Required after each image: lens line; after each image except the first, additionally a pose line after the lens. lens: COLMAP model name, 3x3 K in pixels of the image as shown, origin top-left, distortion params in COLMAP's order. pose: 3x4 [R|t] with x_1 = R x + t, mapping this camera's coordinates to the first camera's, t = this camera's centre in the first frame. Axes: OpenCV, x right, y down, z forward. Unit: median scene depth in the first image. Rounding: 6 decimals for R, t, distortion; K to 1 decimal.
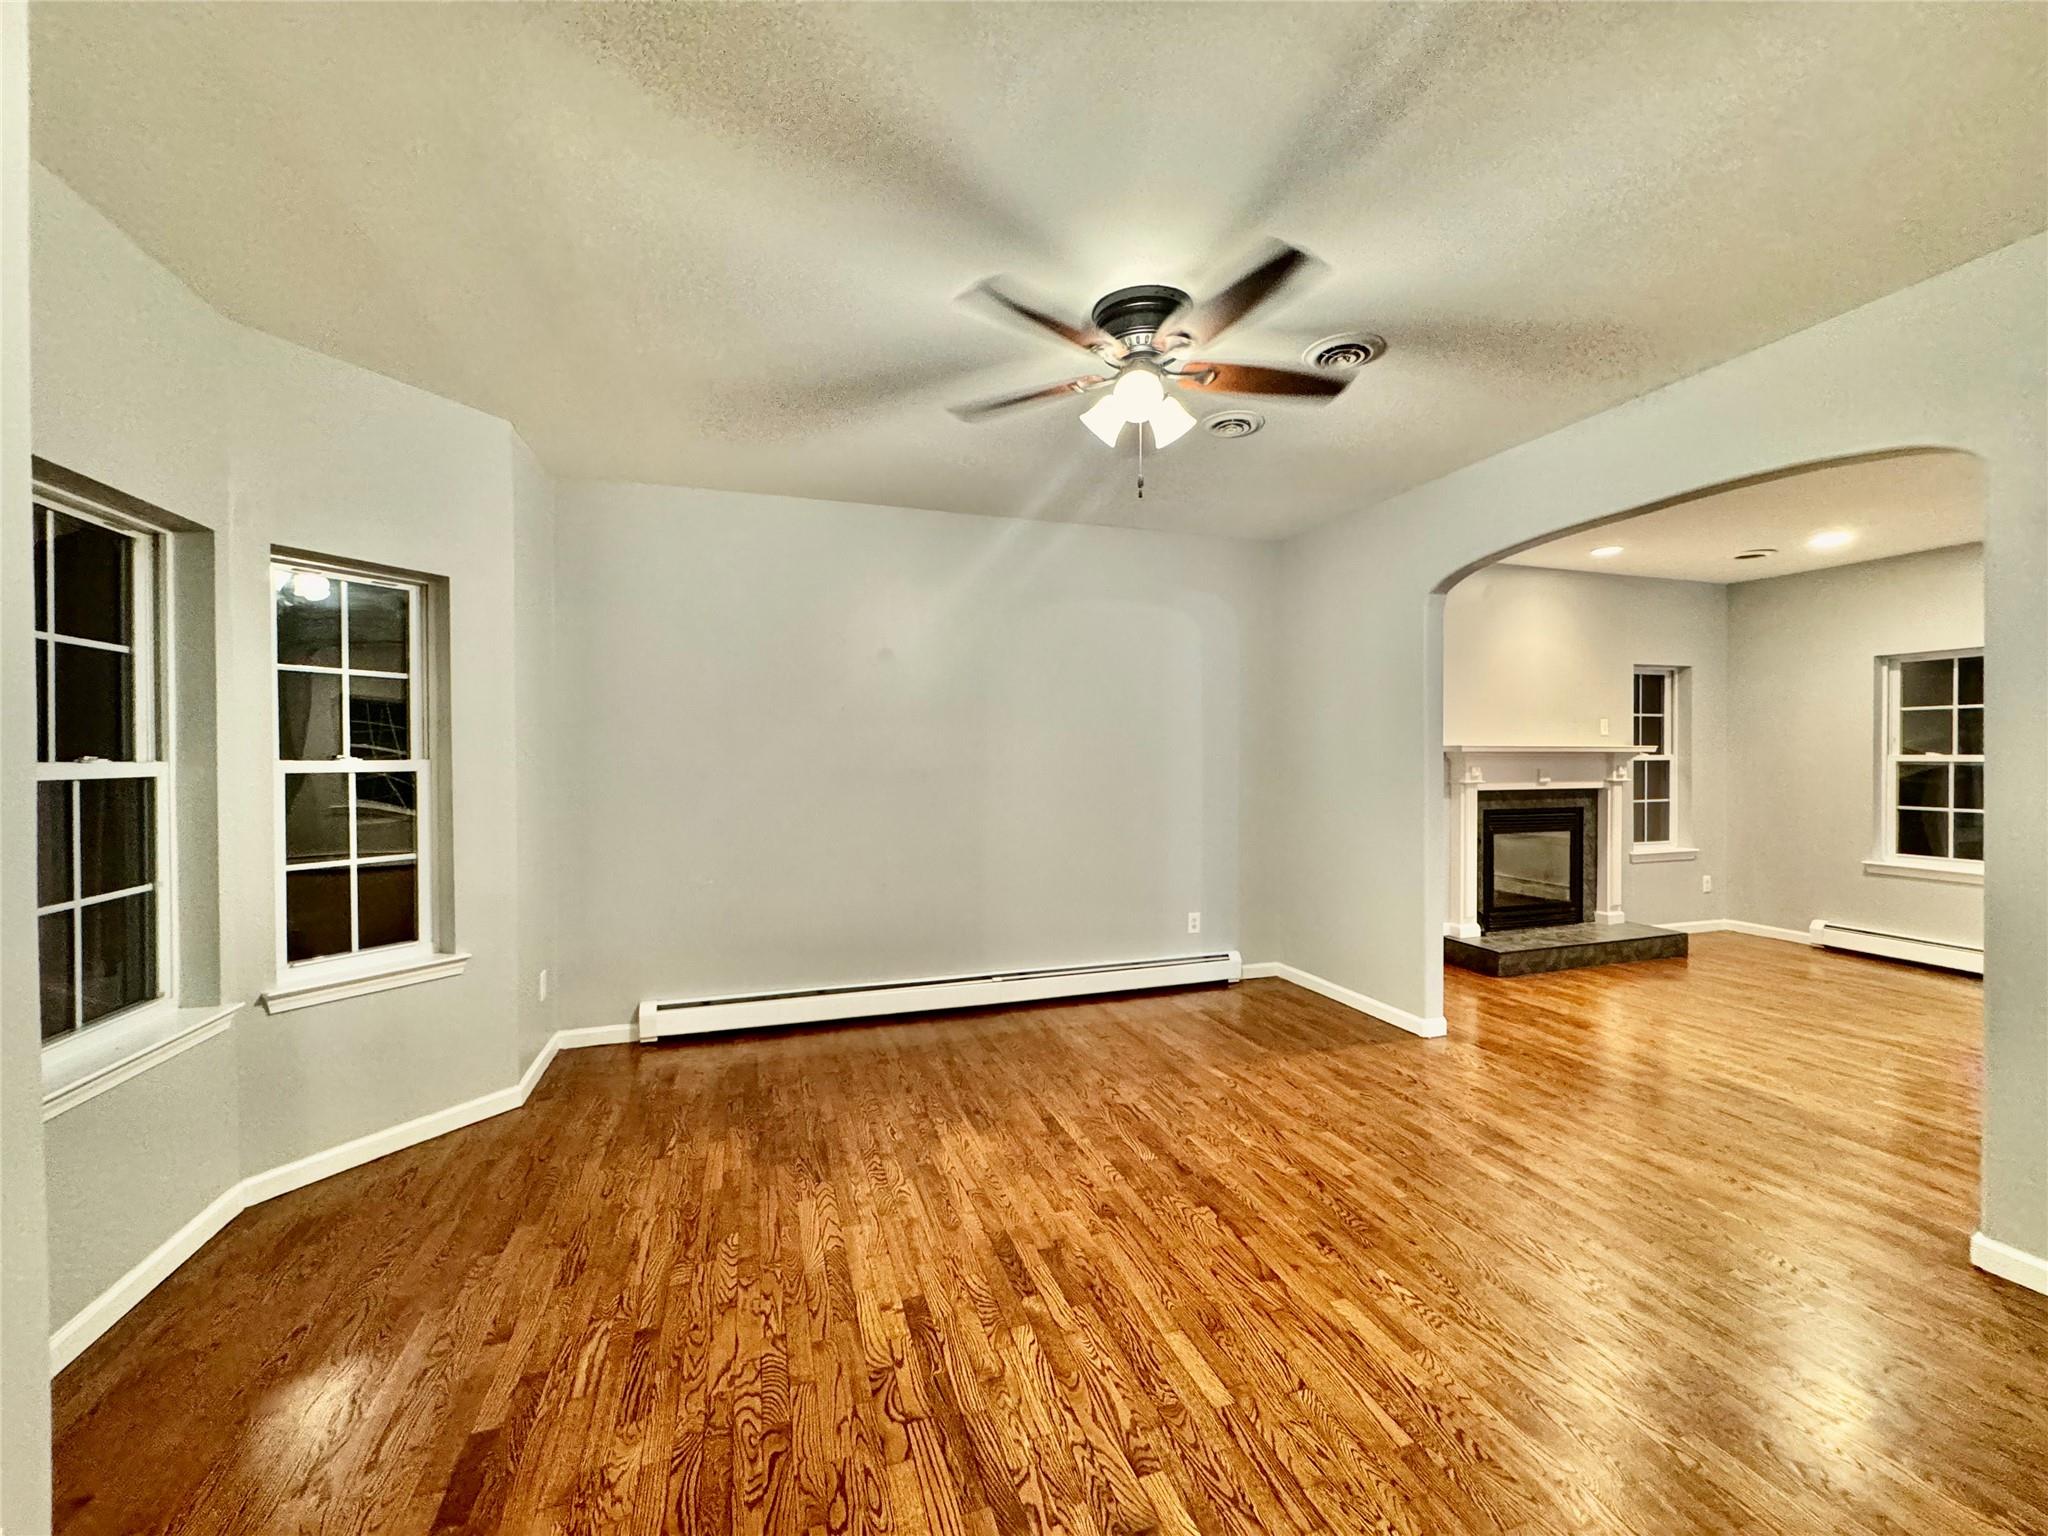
lens RADIAL K [[819.5, 0, 1023.9], [0, 819.5, 758.5], [0, 0, 1]] dist [-0.001860, 0.000118]
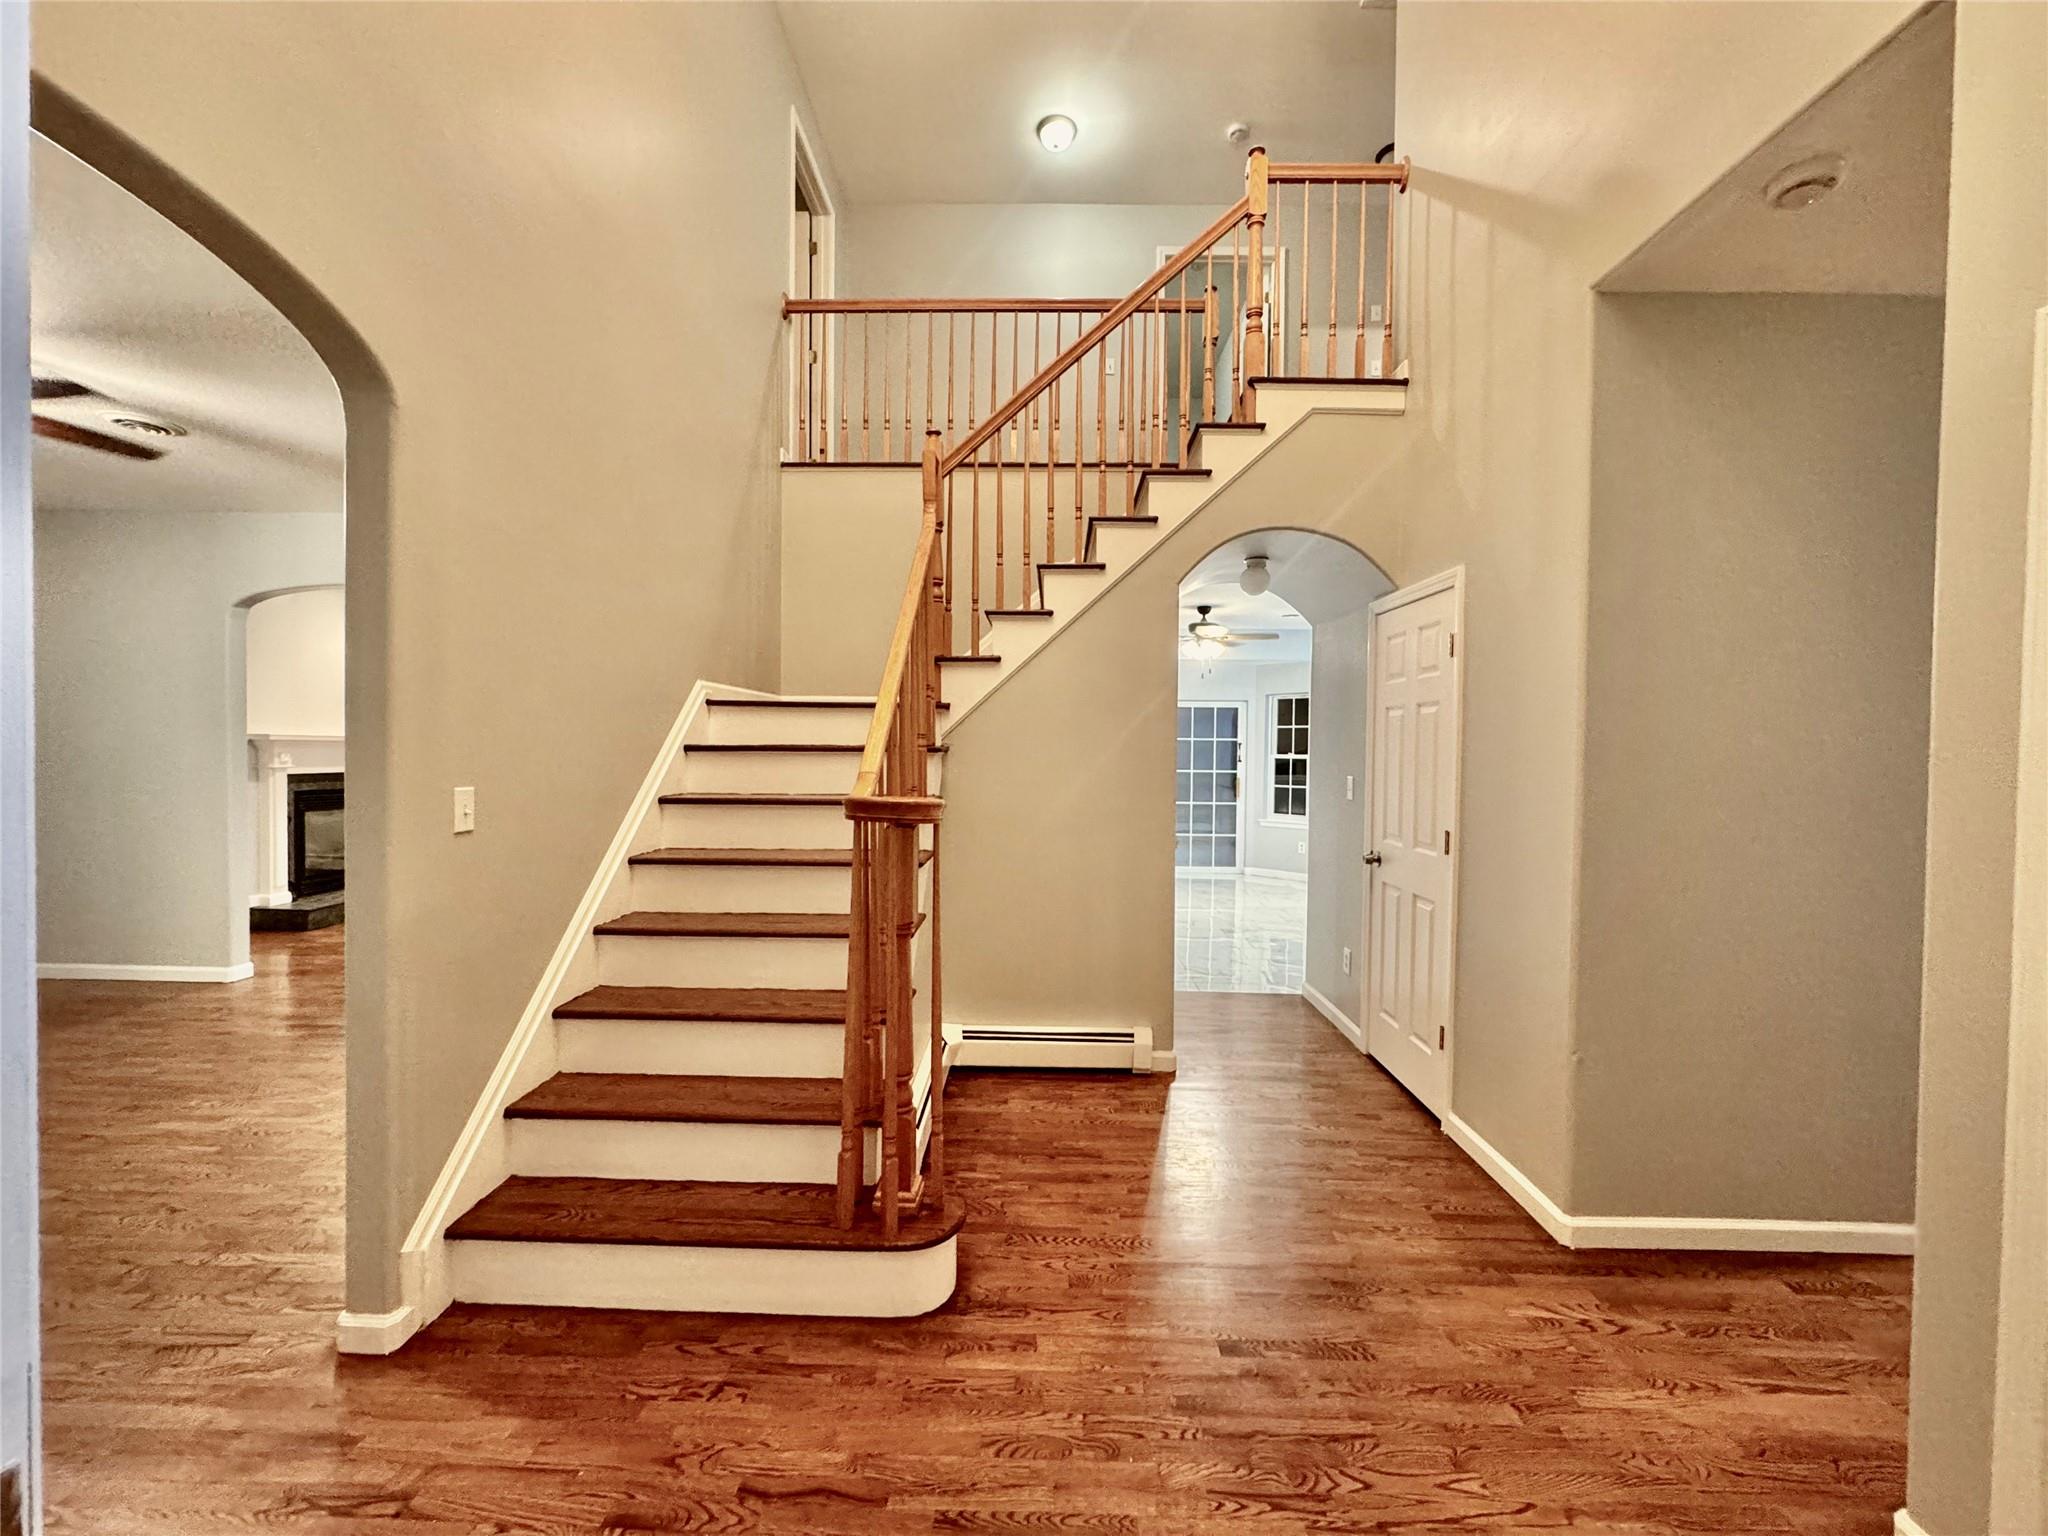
lens RADIAL K [[819.5, 0, 1024.8], [0, 819.5, 762.7], [0, 0, 1]] dist [-0.001860, 0.000118]
pose [[0.337130, -0.013688, 0.941359, -0.172484], [-0.004043, 0.999864, 0.015986, 0.002308], [-0.941449, -0.009195, 0.337029, -0.354186]]
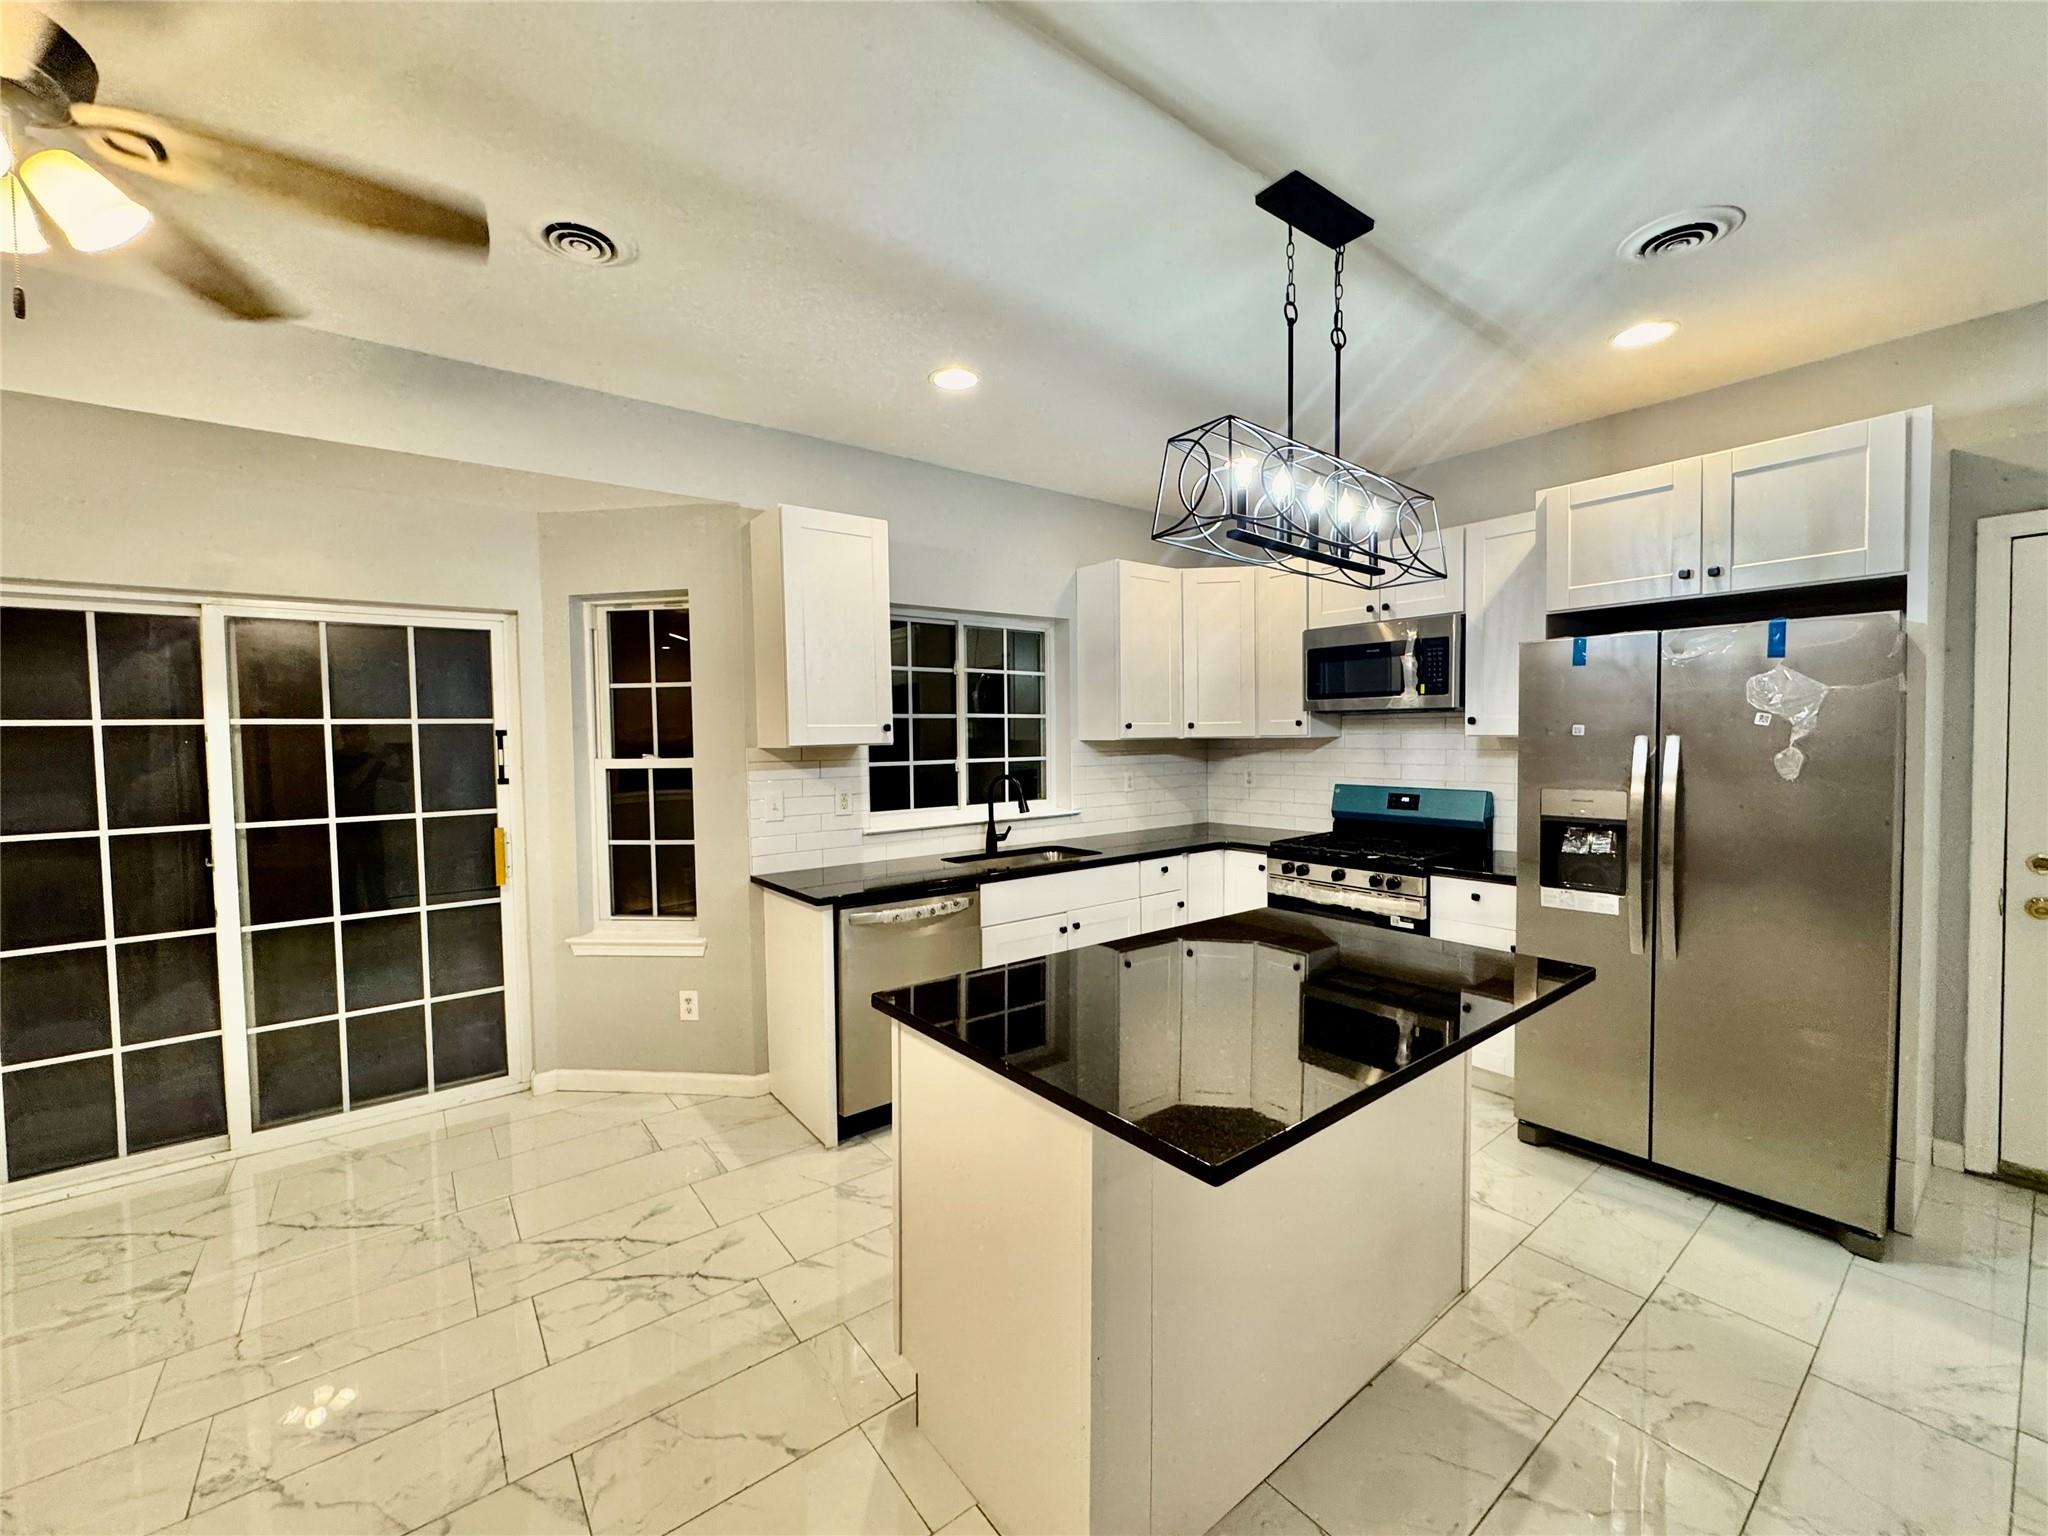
lens RADIAL K [[819.5, 0, 1025.2], [0, 819.5, 768.0], [0, 0, 1]] dist [-0.001860, 0.000118]
pose [[-0.324999, -0.033652, 0.945115, 0.969984], [0.024402, 0.998736, 0.043952, -0.003262], [-0.945400, 0.037347, -0.323767, -0.372058]]
